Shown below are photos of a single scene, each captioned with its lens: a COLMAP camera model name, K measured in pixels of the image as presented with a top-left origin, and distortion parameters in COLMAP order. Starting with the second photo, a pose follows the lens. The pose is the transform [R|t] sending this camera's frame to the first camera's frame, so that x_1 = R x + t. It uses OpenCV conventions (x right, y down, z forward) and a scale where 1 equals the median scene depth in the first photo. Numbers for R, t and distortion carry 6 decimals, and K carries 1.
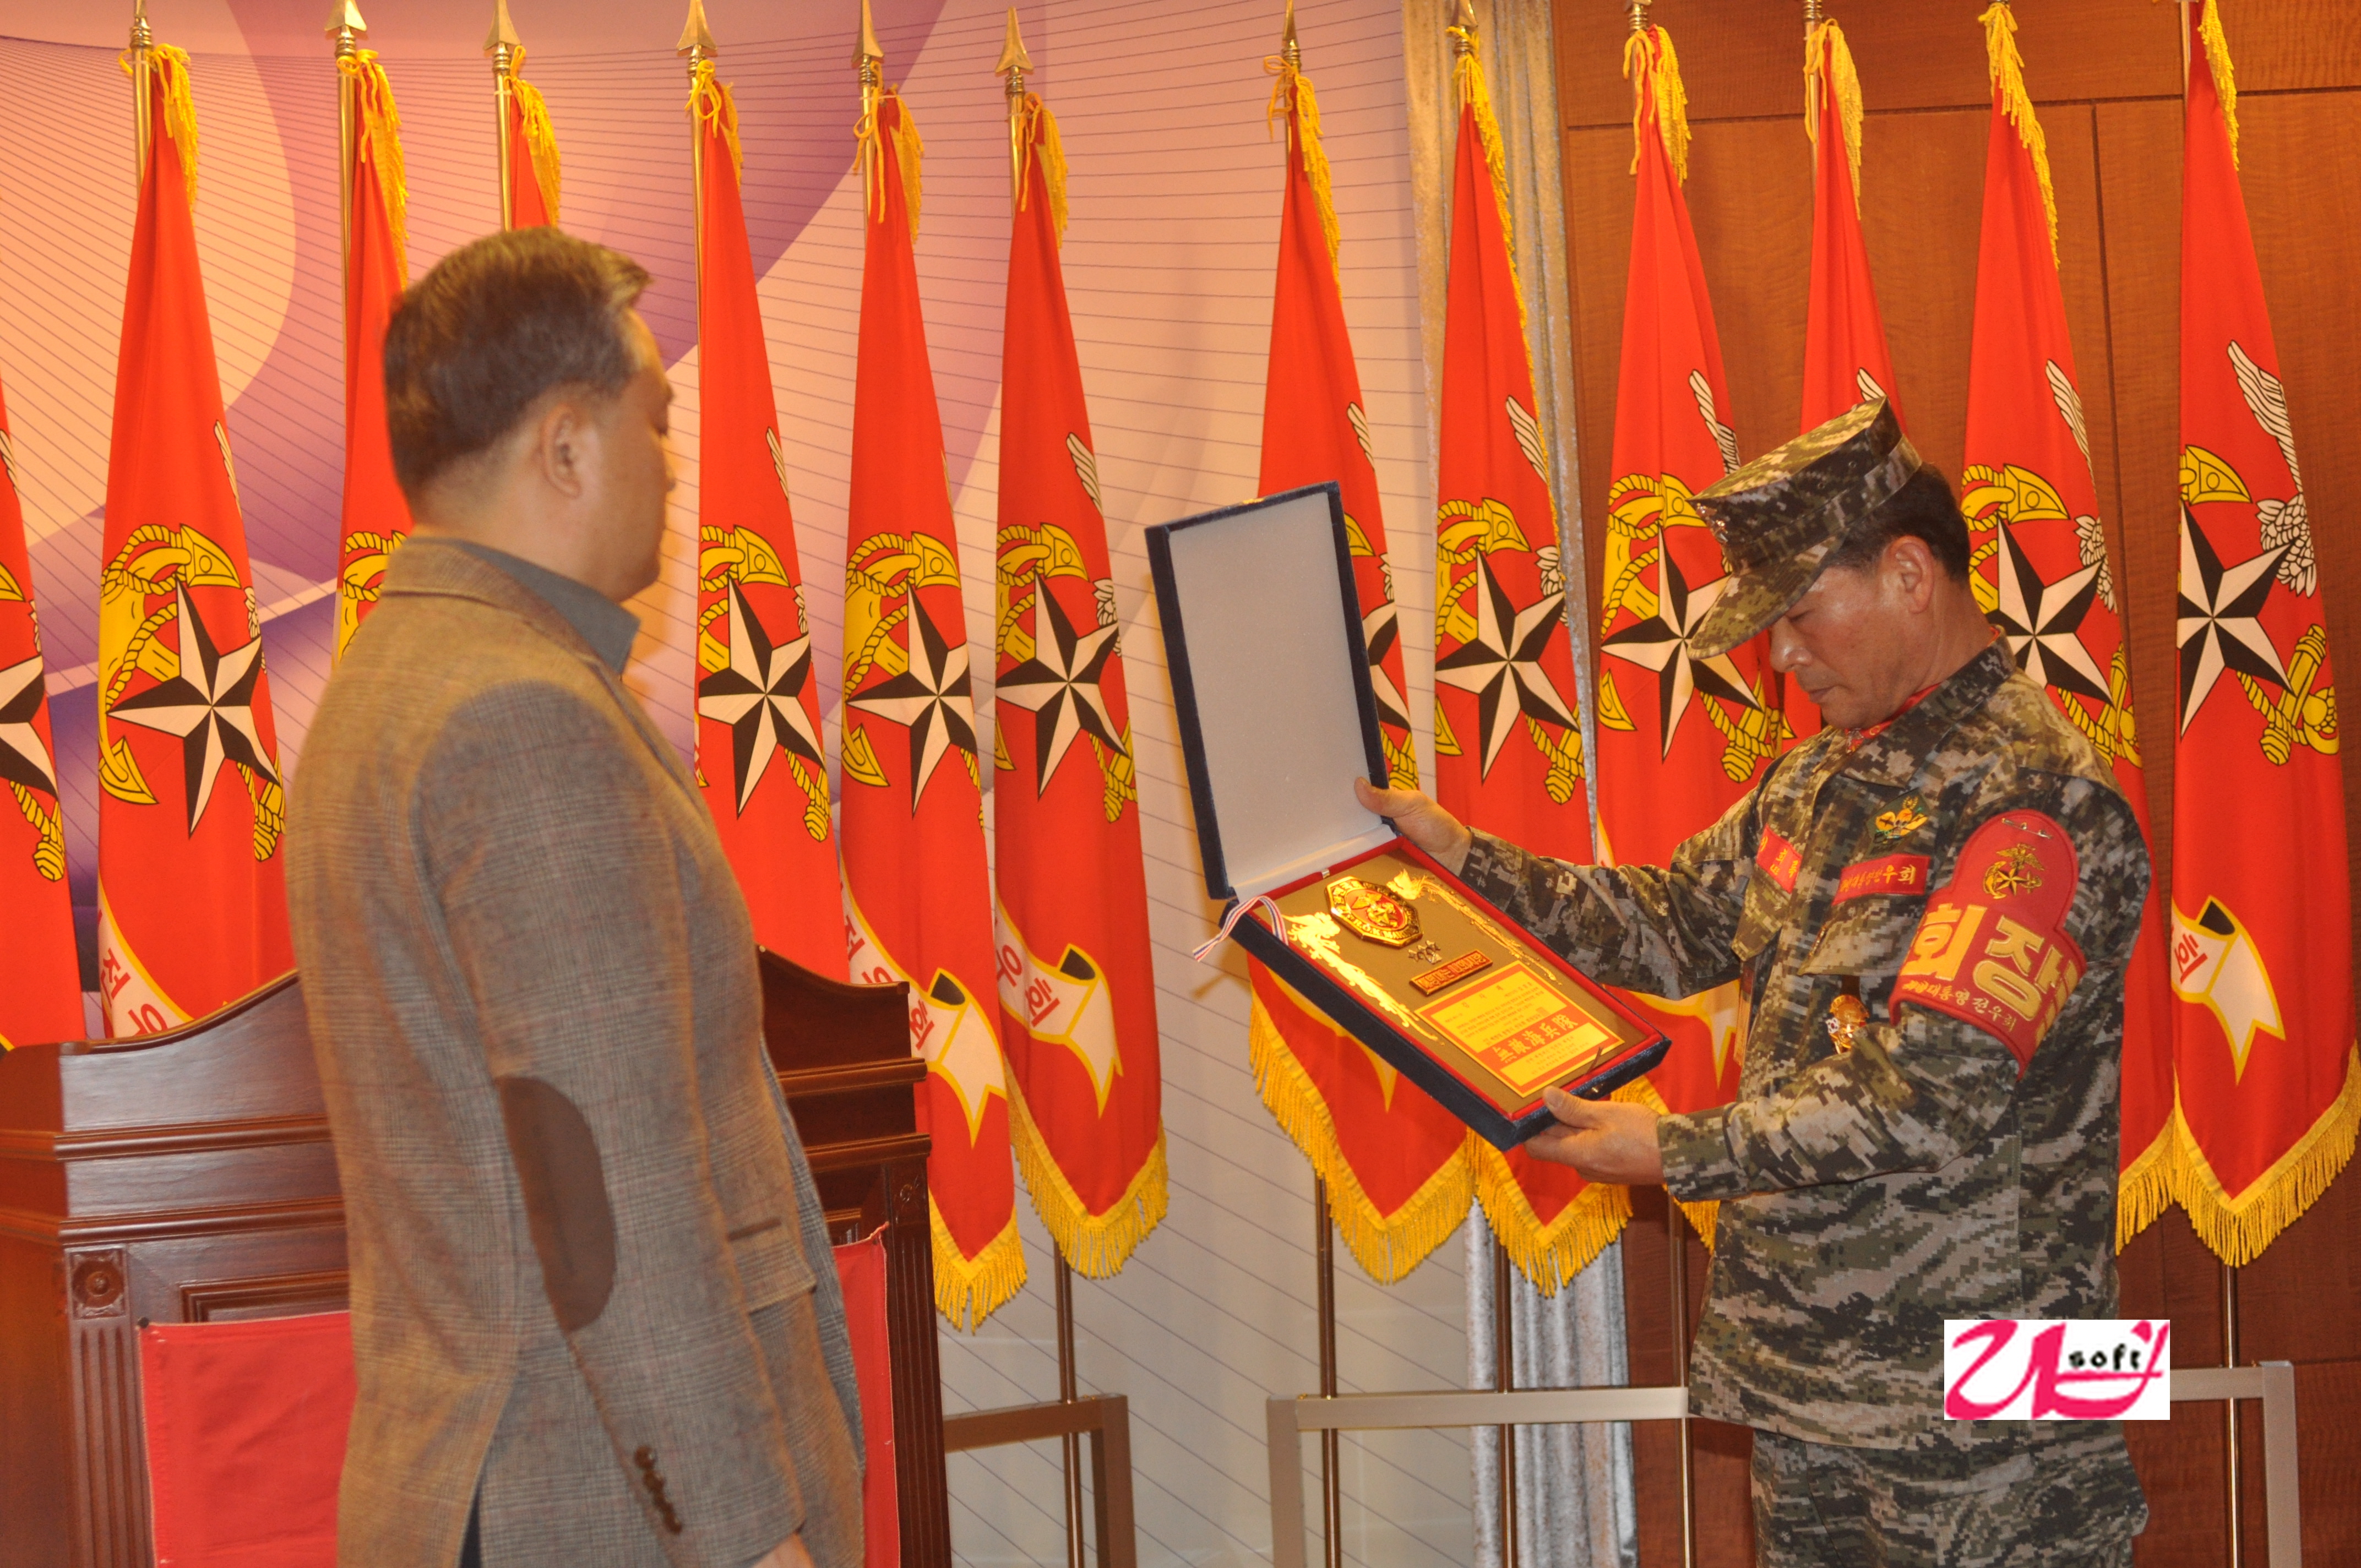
lens RADIAL K [[3565.0, 0, 1206.7], [0, 3565.0, 782.2], [0, 0, 1]] dist [-0.078721, 0.000000]
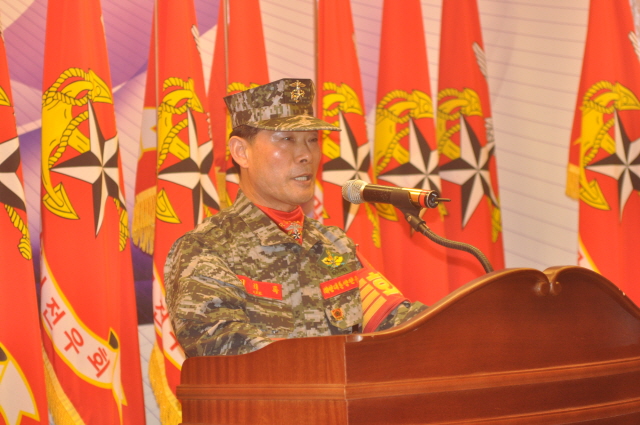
lens RADIAL K [[1957.0, 0, 350.2], [0, 1957.0, 195.5], [0, 0, 1]] dist [0.314233, 0.000000]
pose [[0.979947, 0.024172, 0.197788, -0.330405], [-0.017875, 0.999277, -0.033561, 0.023596], [-0.198456, 0.029352, 0.979670, -0.030823]]
